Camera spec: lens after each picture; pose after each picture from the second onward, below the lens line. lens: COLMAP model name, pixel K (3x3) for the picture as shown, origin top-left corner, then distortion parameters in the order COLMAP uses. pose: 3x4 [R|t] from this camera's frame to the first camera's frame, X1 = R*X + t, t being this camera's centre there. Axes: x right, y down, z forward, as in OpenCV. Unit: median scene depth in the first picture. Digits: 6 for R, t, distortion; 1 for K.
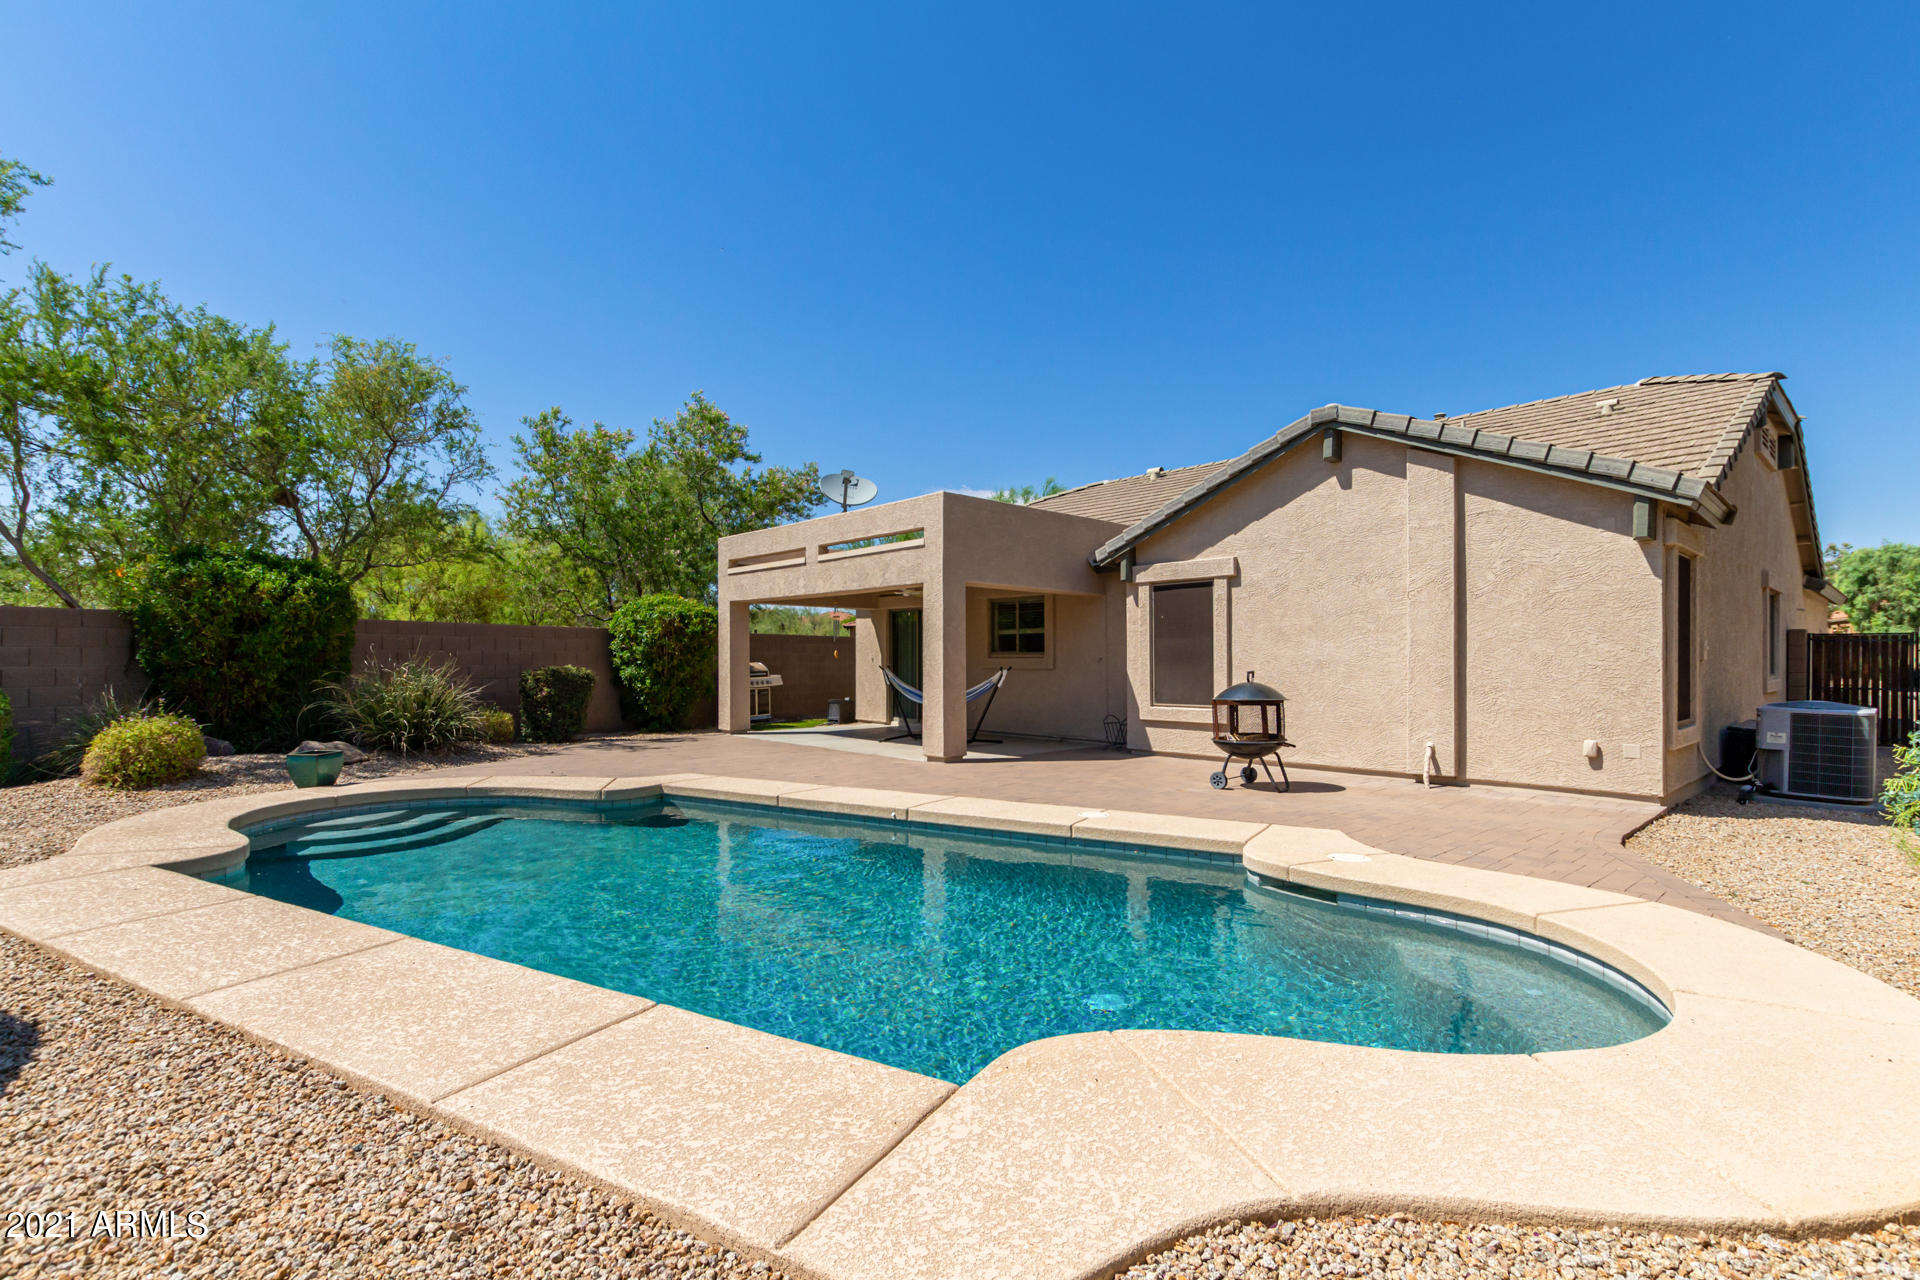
lens RADIAL K [[886.9, 0, 968.0], [0, 886.9, 671.6], [0, 0, 1]] dist [-0.000834, -0.000702]
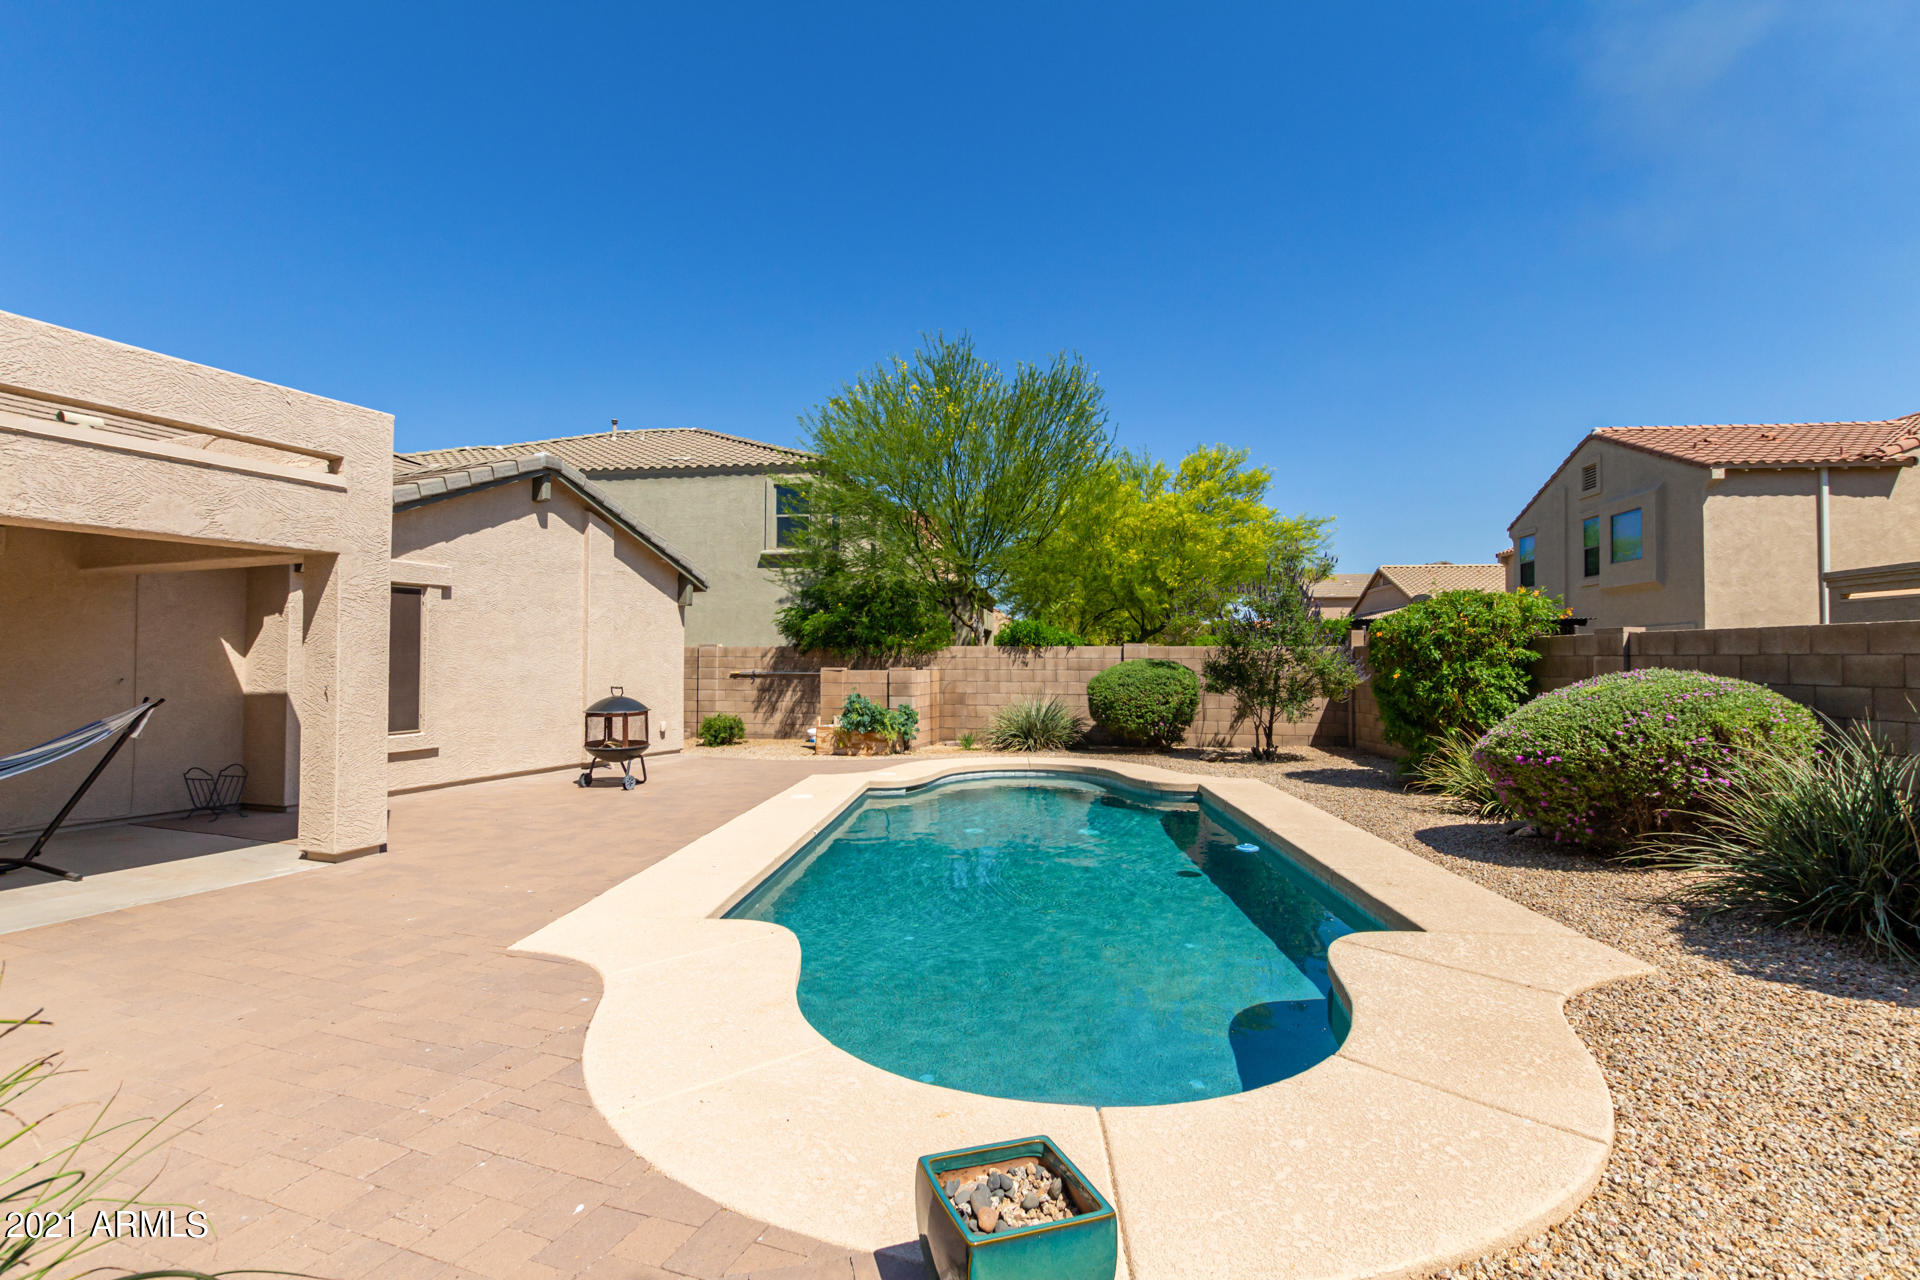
lens RADIAL K [[876.2, 0, 968.3], [0, 876.2, 643.8], [0, 0, 1]] dist [0.001178, -0.000456]
pose [[-0.431121, 0.018972, 0.902095, -0.760130], [0.012902, 0.999806, -0.014860, -0.027977], [-0.902202, 0.005232, -0.431282, 0.902560]]
